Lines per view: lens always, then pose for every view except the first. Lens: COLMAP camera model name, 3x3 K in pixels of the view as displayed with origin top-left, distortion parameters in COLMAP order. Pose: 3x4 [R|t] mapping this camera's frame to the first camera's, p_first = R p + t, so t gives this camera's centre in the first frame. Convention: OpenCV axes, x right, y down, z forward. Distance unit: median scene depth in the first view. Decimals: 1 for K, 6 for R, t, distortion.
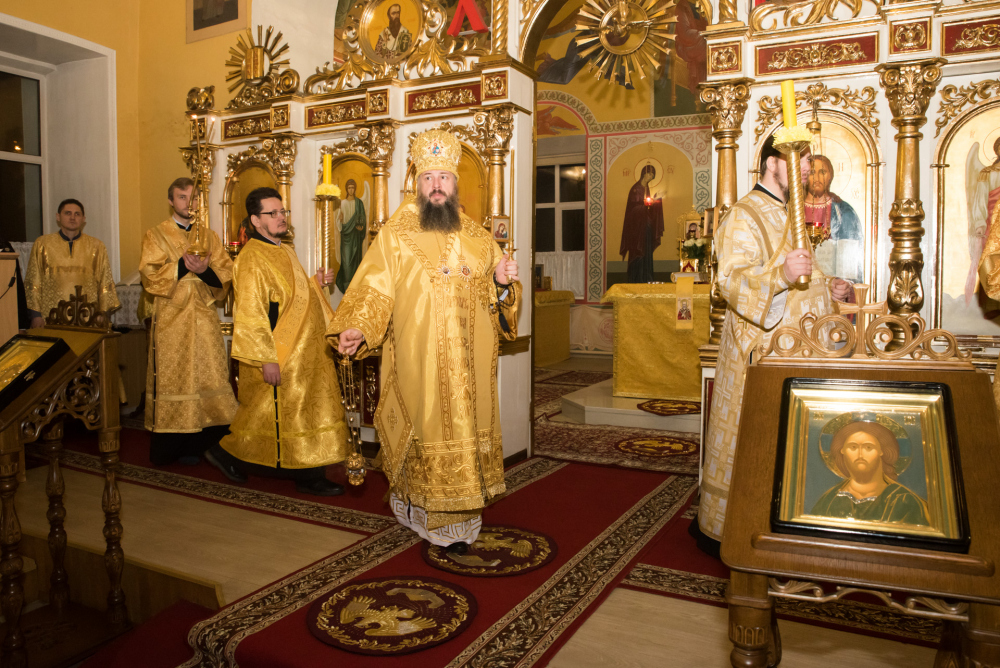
lens RADIAL K [[724.7, 0, 520.8], [0, 724.7, 309.3], [0, 0, 1]] dist [-0.129766, 0.092705]
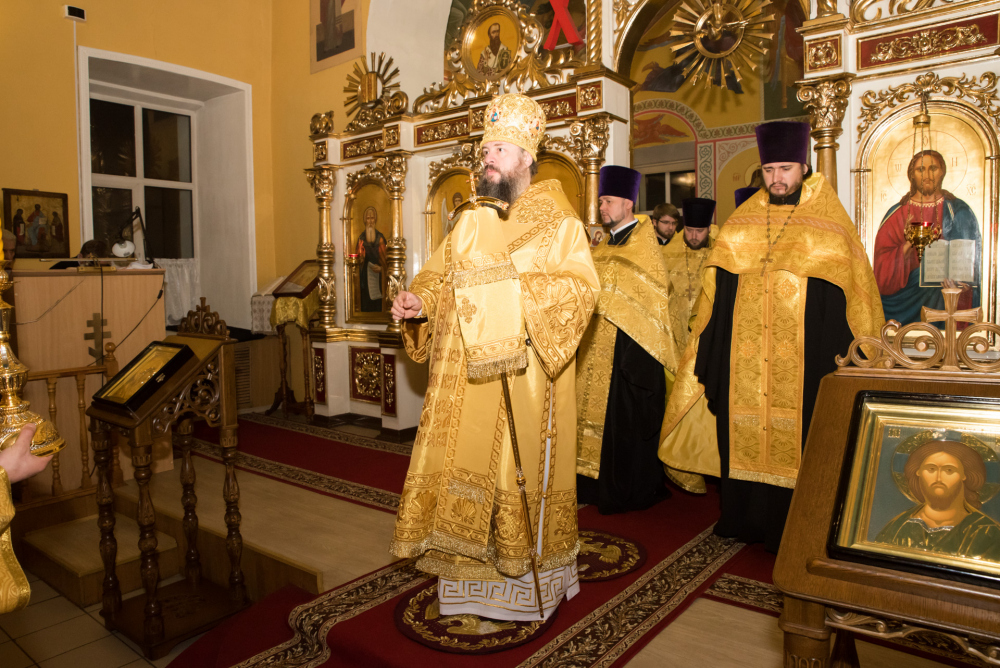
lens RADIAL K [[694.5, 0, 509.6], [0, 694.5, 322.0], [0, 0, 1]] dist [-0.131241, 0.091982]
pose [[0.982088, -0.003698, -0.188386, 0.033477], [0.005735, 0.999931, 0.010272, -0.001764], [0.188335, -0.011169, 0.982041, 0.018975]]
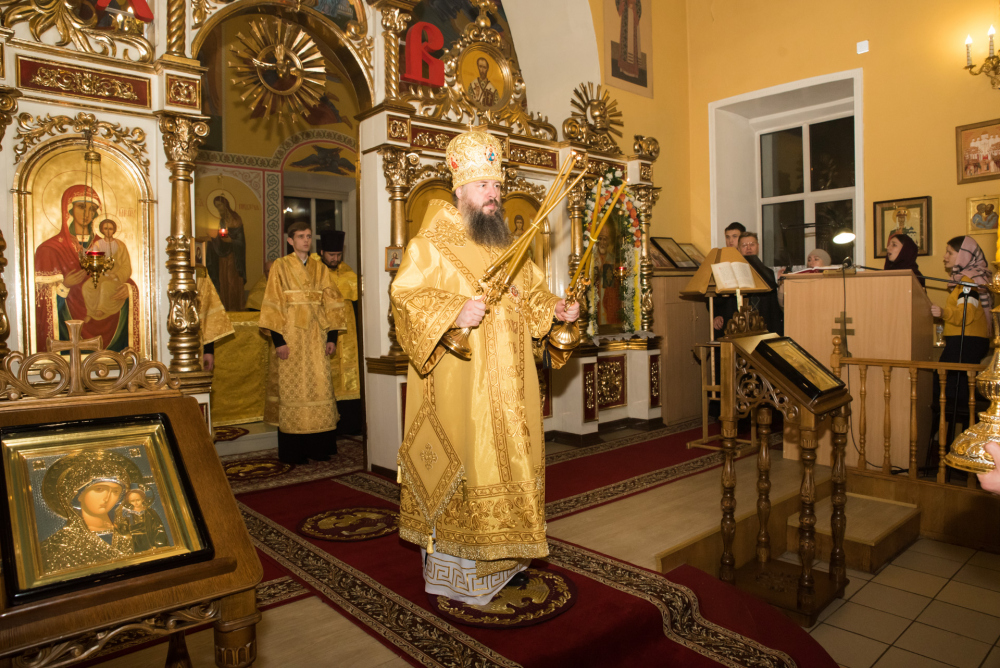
lens RADIAL K [[669.4, 0, 502.1], [0, 669.4, 331.1], [0, 0, 1]] dist [-0.139971, 0.087936]
pose [[0.373213, -0.043349, 0.926732, -0.628795], [0.064929, 0.997679, 0.020519, -0.005797], [-0.925471, 0.052514, 0.375161, 0.345044]]
